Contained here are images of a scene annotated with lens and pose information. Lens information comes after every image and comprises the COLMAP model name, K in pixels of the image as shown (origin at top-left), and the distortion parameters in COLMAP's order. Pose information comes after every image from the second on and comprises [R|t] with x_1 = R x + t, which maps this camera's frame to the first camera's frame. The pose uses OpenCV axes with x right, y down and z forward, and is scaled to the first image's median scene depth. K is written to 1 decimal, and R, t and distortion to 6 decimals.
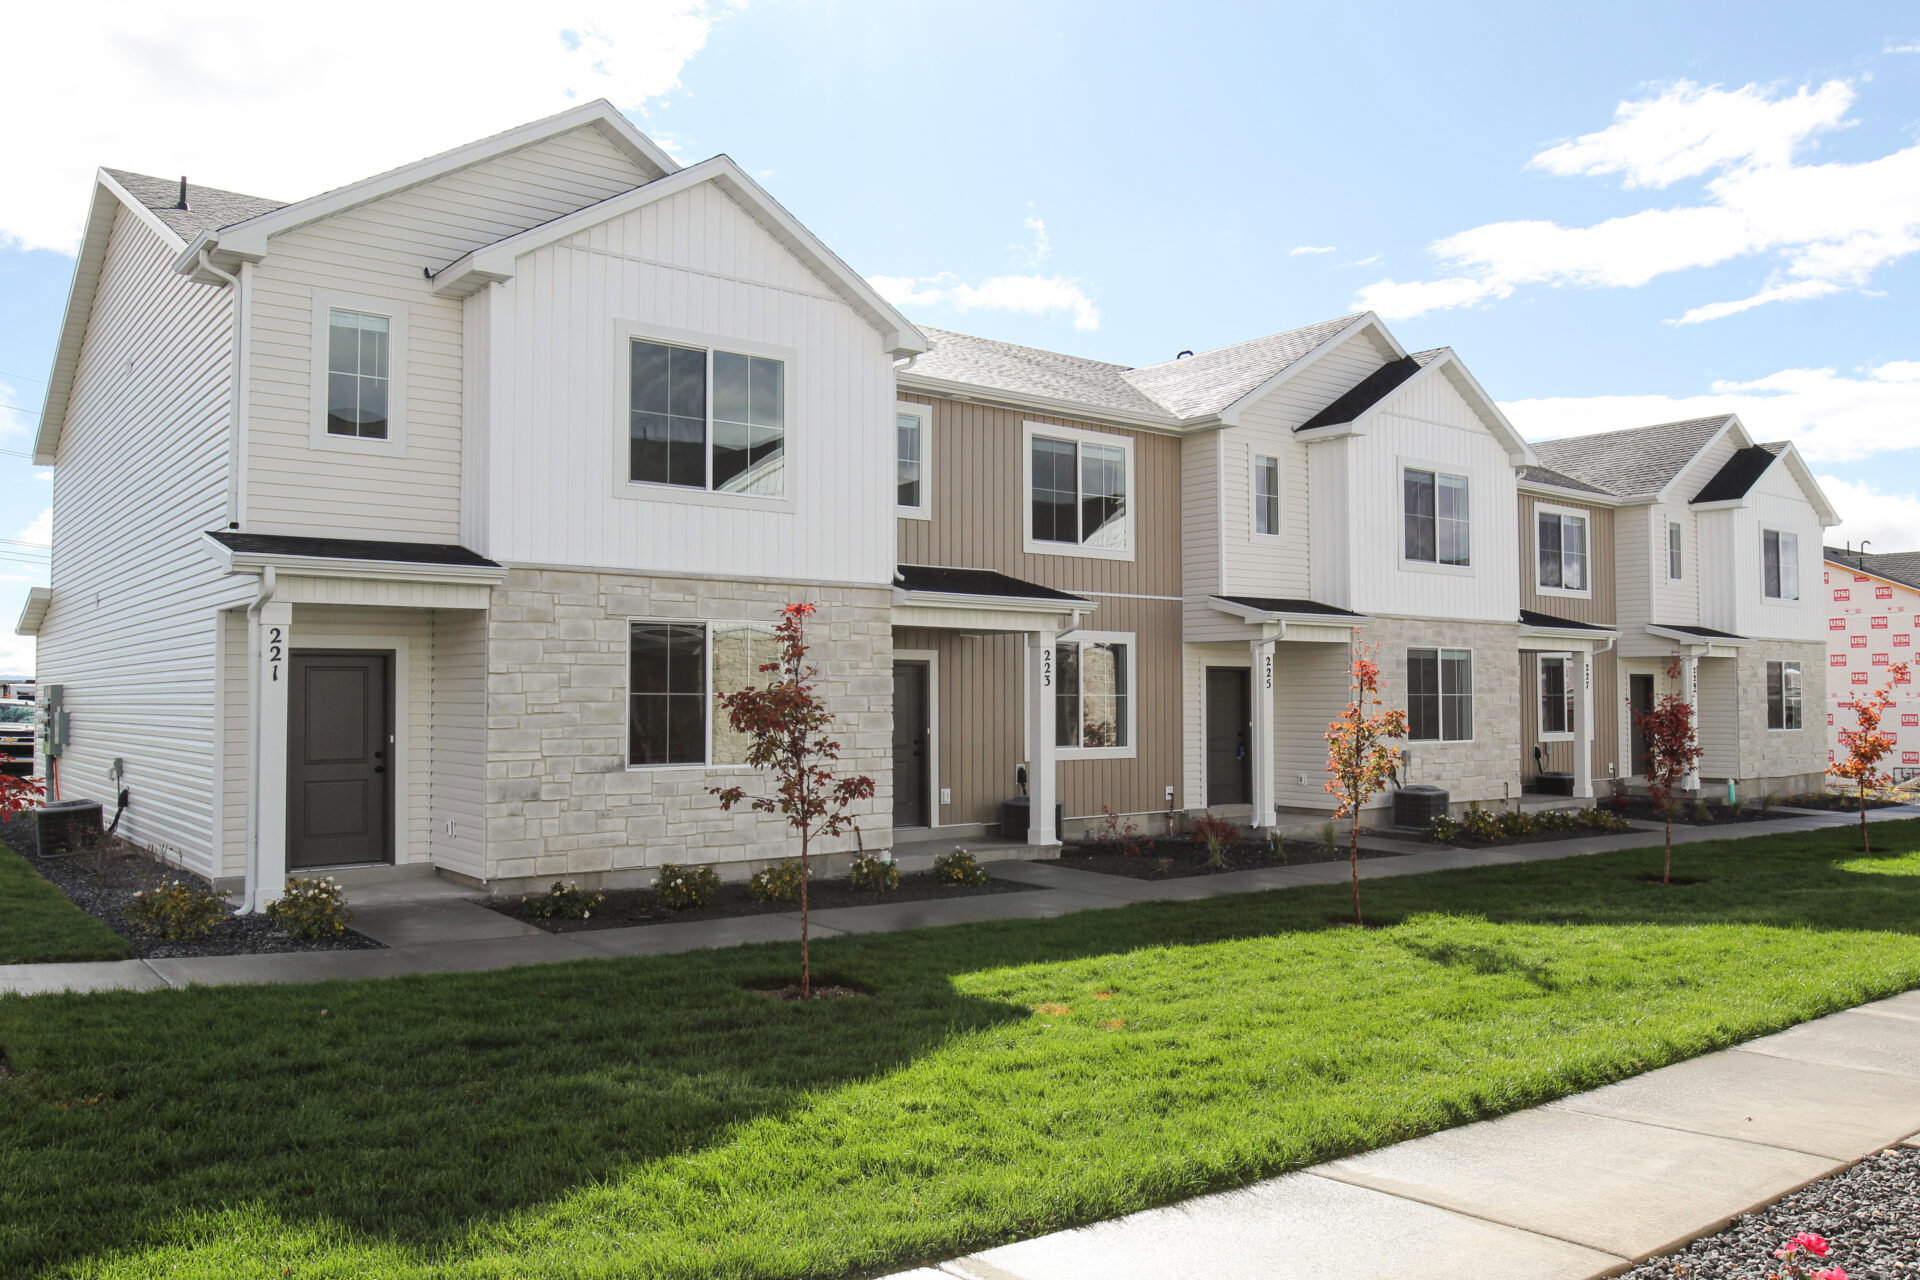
lens RADIAL K [[1460.1, 0, 973.3], [0, 1460.1, 654.0], [0, 0, 1]] dist [-0.036023, 0.000401]
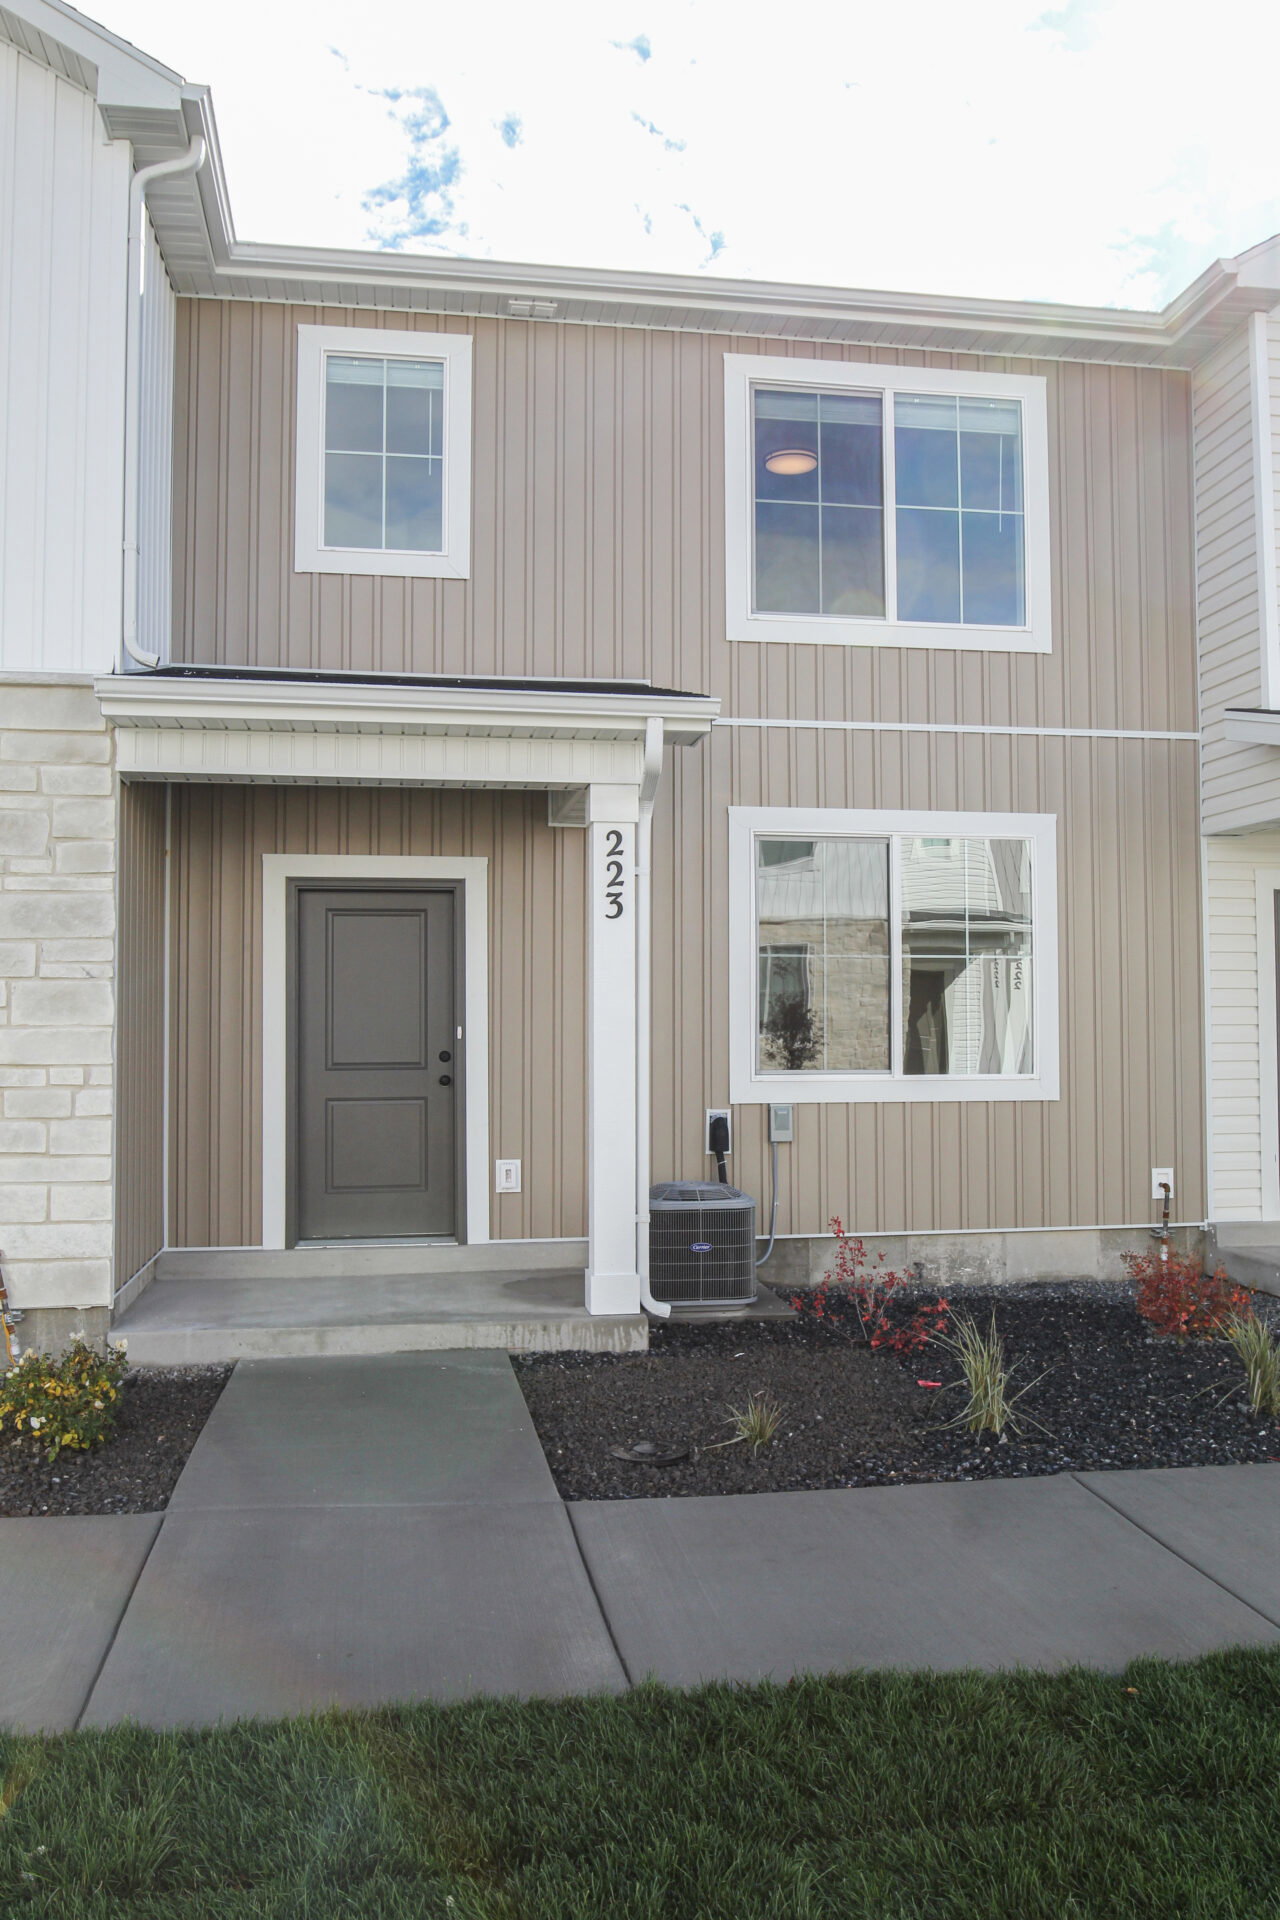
lens RADIAL K [[1460.1, 0, 646.7], [0, 1460.1, 951.3], [0, 0, 1]] dist [-0.036023, 0.000401]
pose [[0.865263, -0.018964, -0.500959, 0.236251], [0.013644, 0.999805, -0.014282, 0.032969], [0.501132, 0.005522, 0.865353, 0.595509]]
